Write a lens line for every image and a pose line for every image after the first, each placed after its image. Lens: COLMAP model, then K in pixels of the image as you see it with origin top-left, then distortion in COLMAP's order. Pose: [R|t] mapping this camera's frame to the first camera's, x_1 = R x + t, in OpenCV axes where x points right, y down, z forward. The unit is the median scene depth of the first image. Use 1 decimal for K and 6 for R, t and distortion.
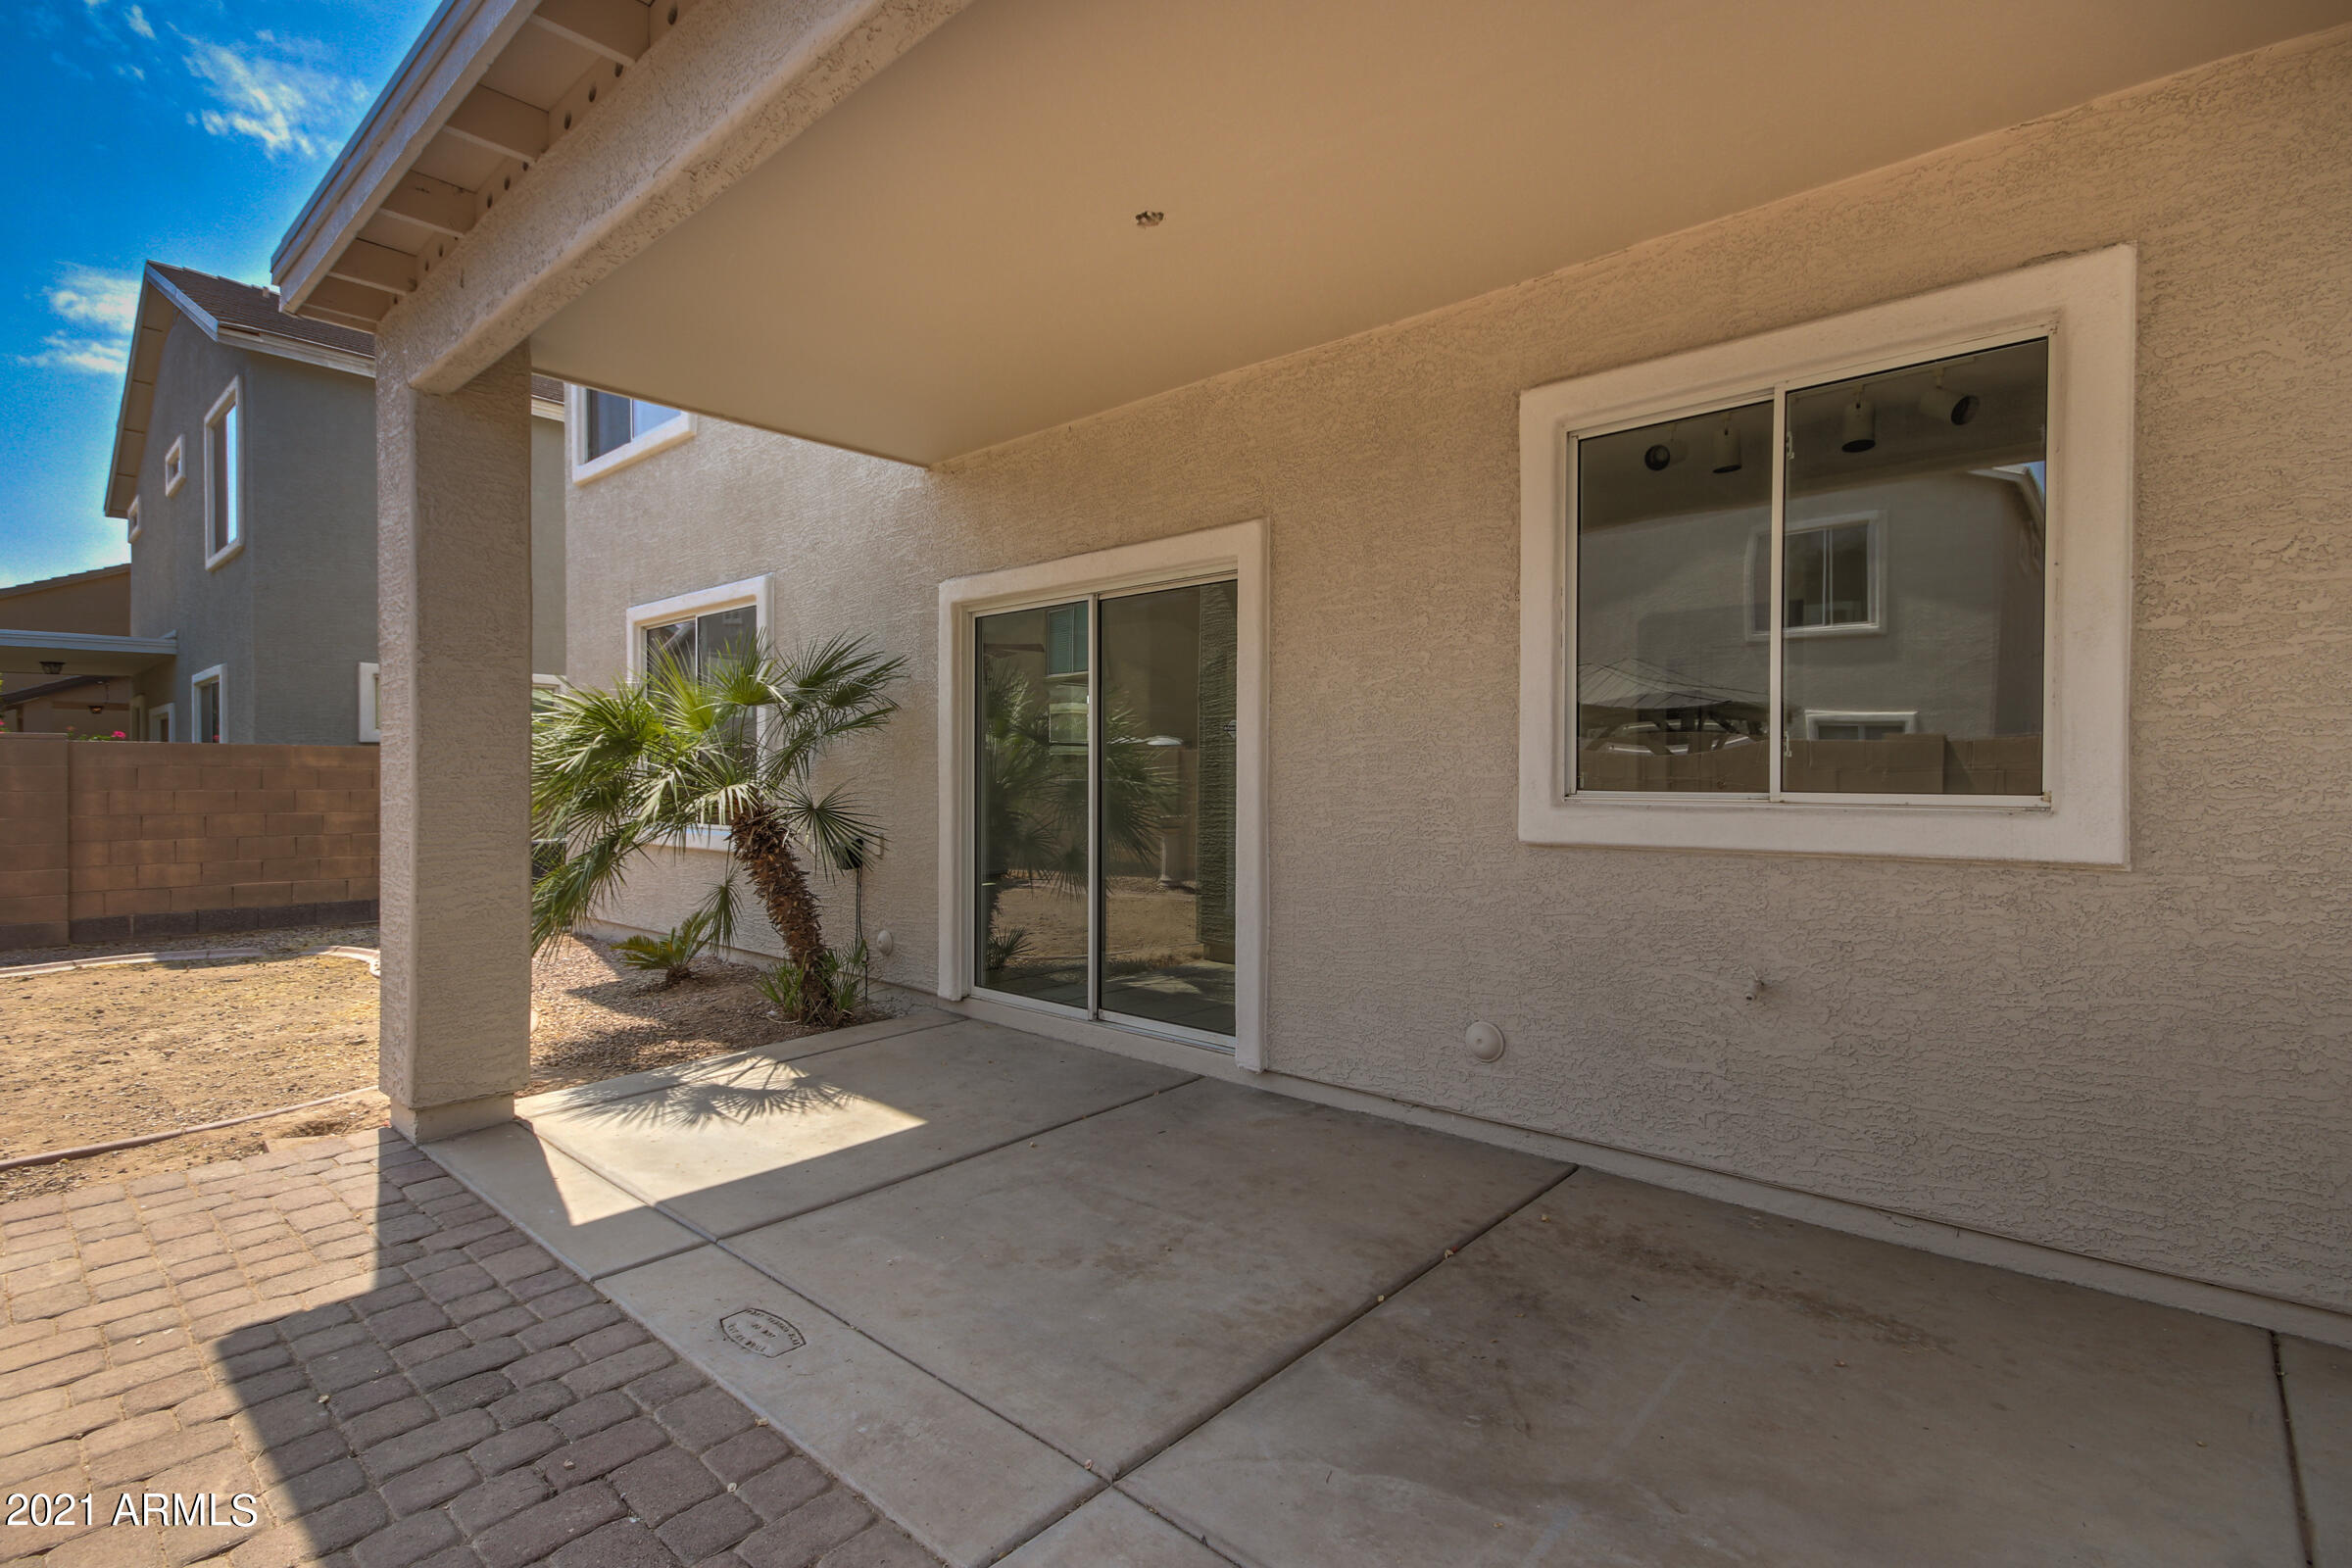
lens RADIAL K [[1122.6, 0, 1171.0], [0, 1122.6, 780.6], [0, 0, 1]] dist [0.025044, 0.000393]
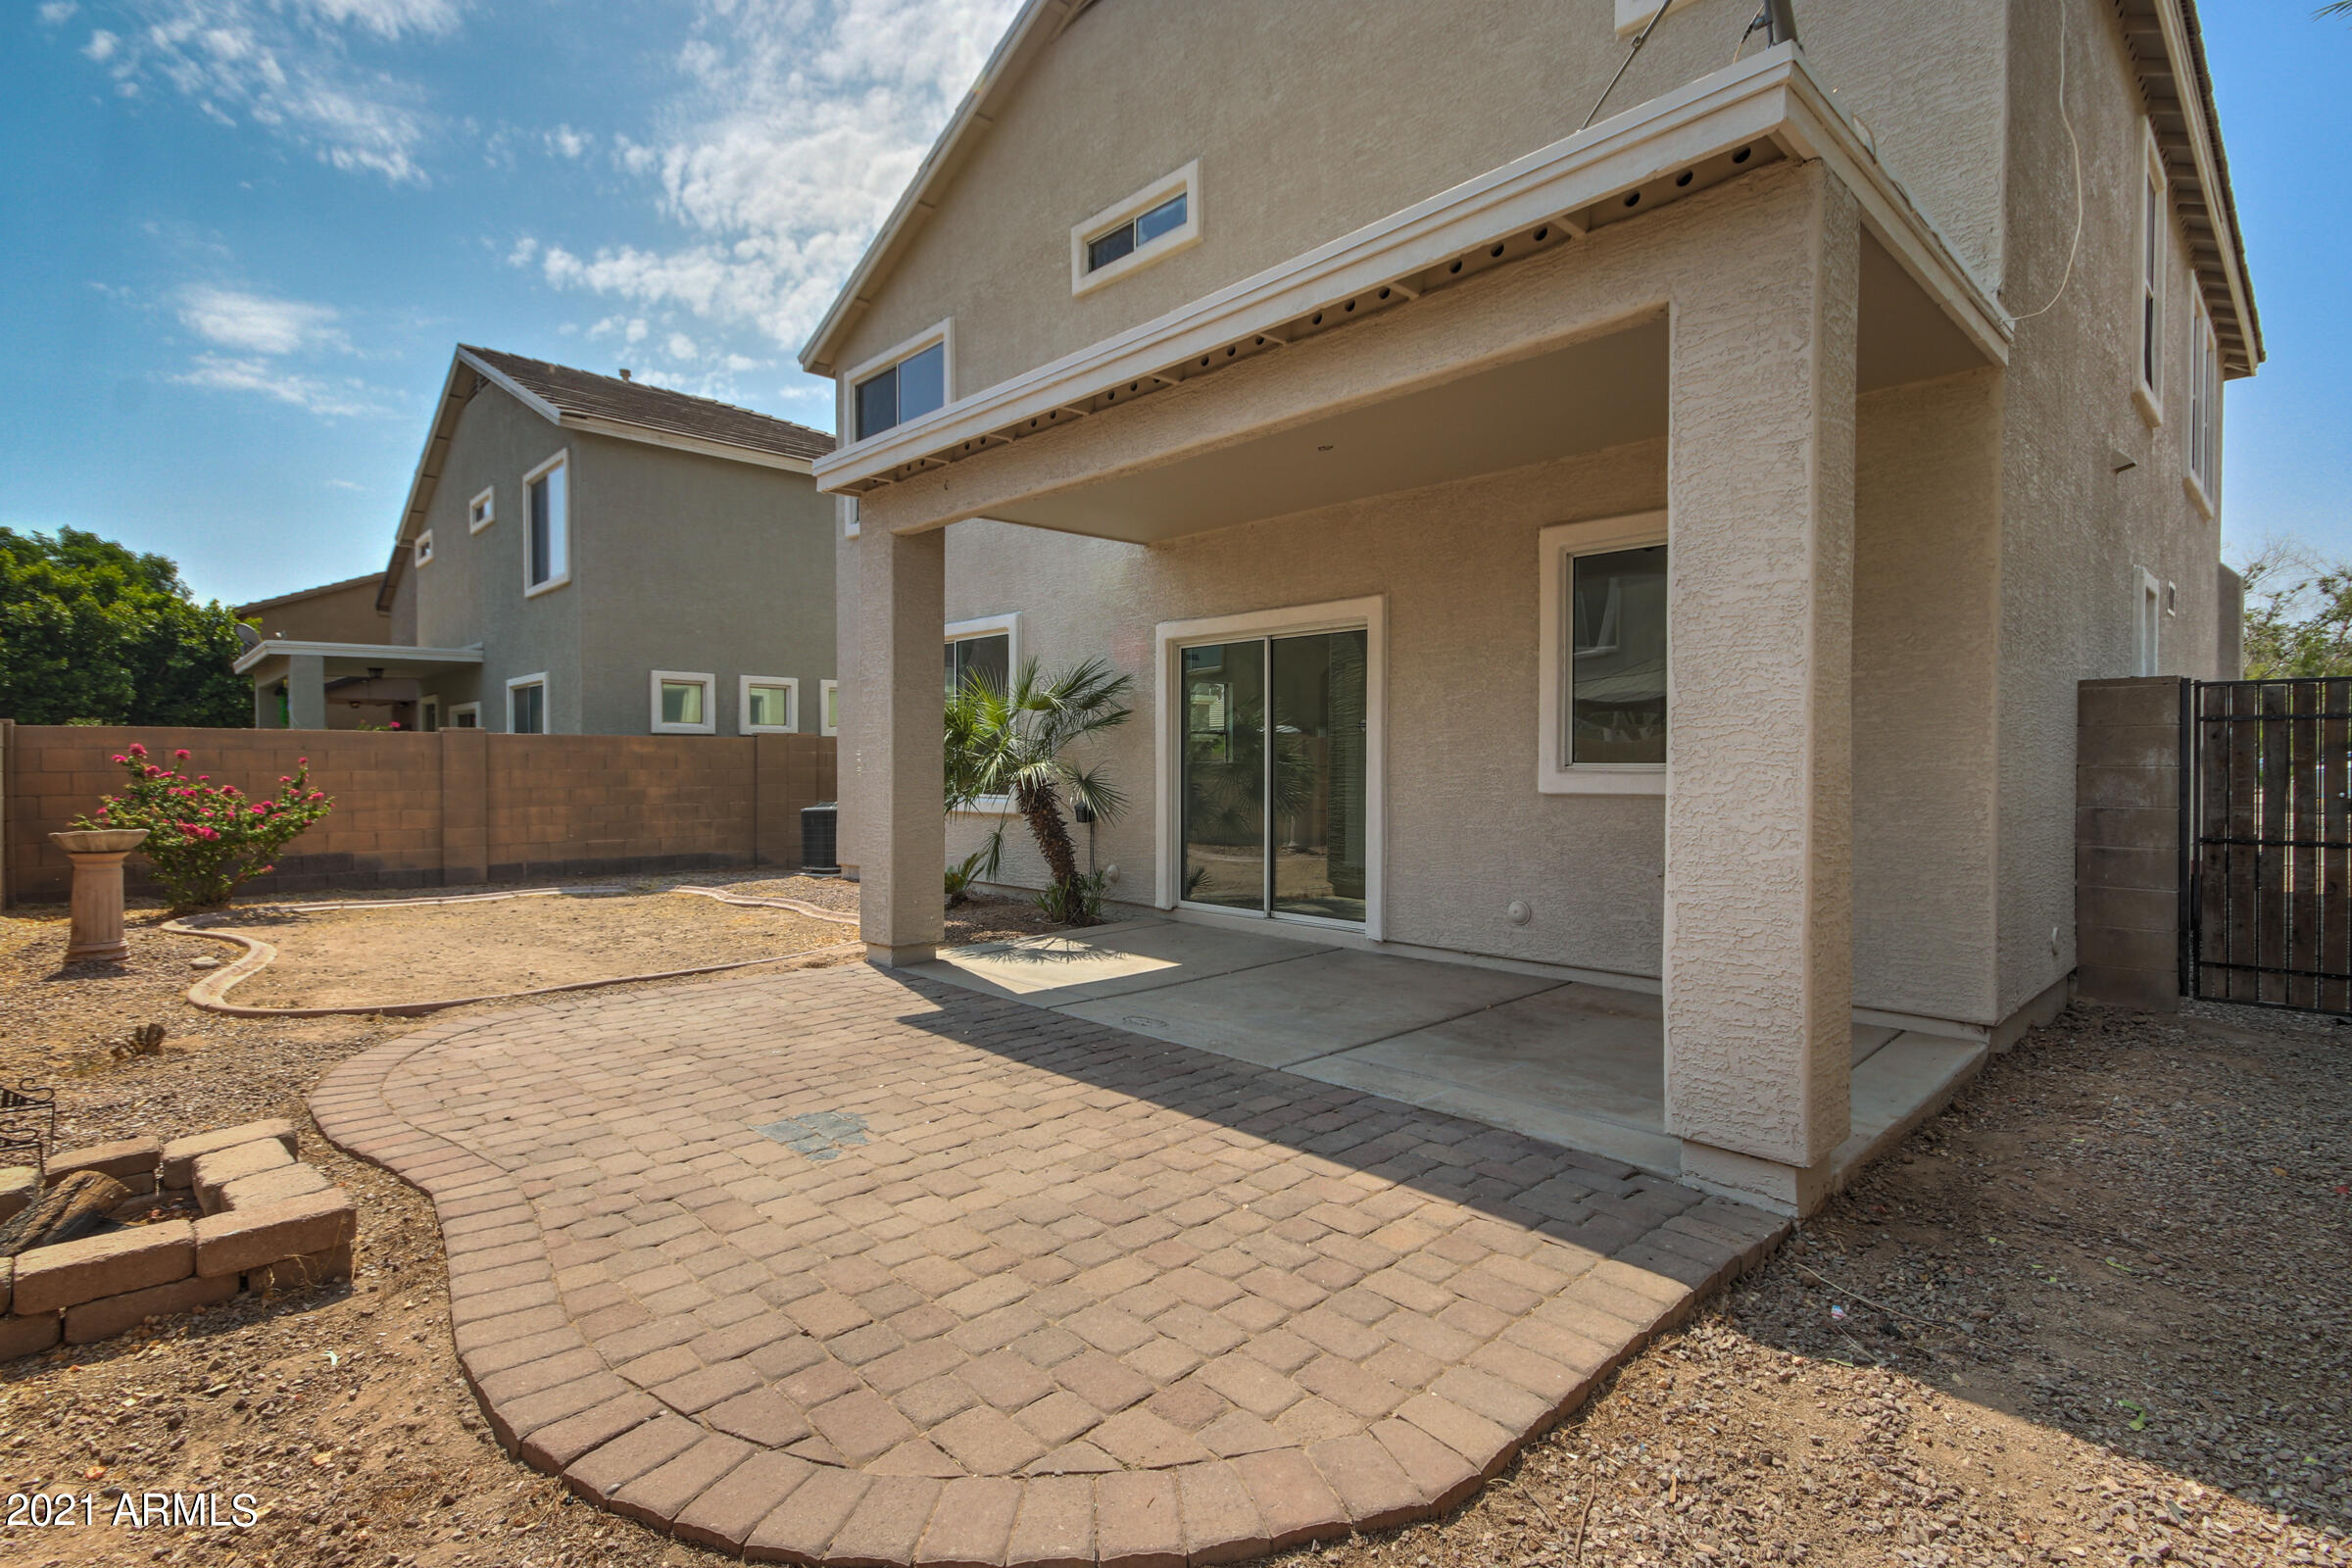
lens RADIAL K [[1122.6, 0, 1178.3], [0, 1122.6, 775.8], [0, 0, 1]] dist [0.025044, 0.000393]
pose [[0.996782, -0.000210, -0.080154, -0.067276], [0.000875, 0.999965, 0.008265, 0.009482], [0.080150, -0.008308, 0.996748, -0.512429]]
